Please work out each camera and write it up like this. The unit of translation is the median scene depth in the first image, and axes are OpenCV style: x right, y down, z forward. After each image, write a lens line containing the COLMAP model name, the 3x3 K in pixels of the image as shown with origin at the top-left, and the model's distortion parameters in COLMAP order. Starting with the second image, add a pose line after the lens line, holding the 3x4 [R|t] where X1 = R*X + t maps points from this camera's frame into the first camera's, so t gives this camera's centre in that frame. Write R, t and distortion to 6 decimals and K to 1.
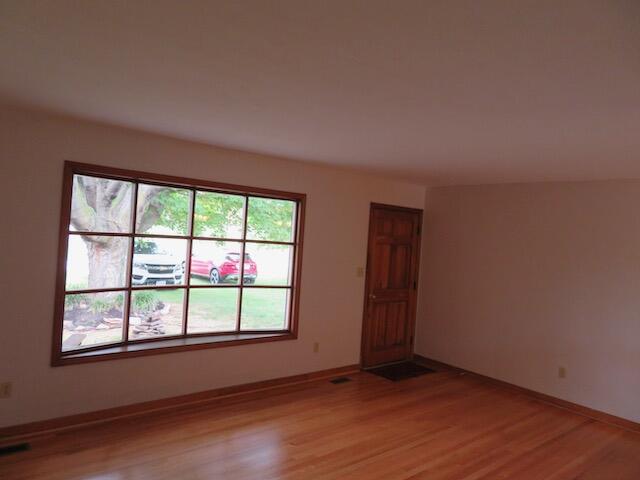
lens RADIAL K [[454.1, 0, 318.0], [0, 454.1, 241.5], [0, 0, 1]] dist [-0.007074, -0.000411]
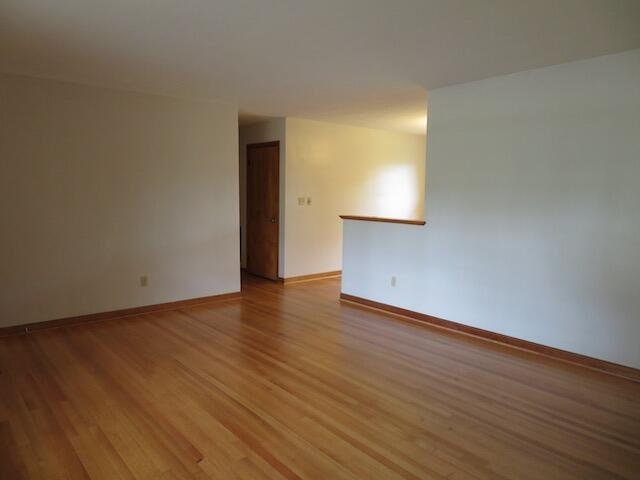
lens RADIAL K [[454.1, 0, 318.0], [0, 454.1, 241.5], [0, 0, 1]] dist [-0.007074, -0.000411]
pose [[-0.049944, -0.169091, 0.984334, -0.542755], [-0.014041, 0.985586, 0.168594, 0.016895], [-0.998653, -0.005400, -0.051598, 0.712107]]
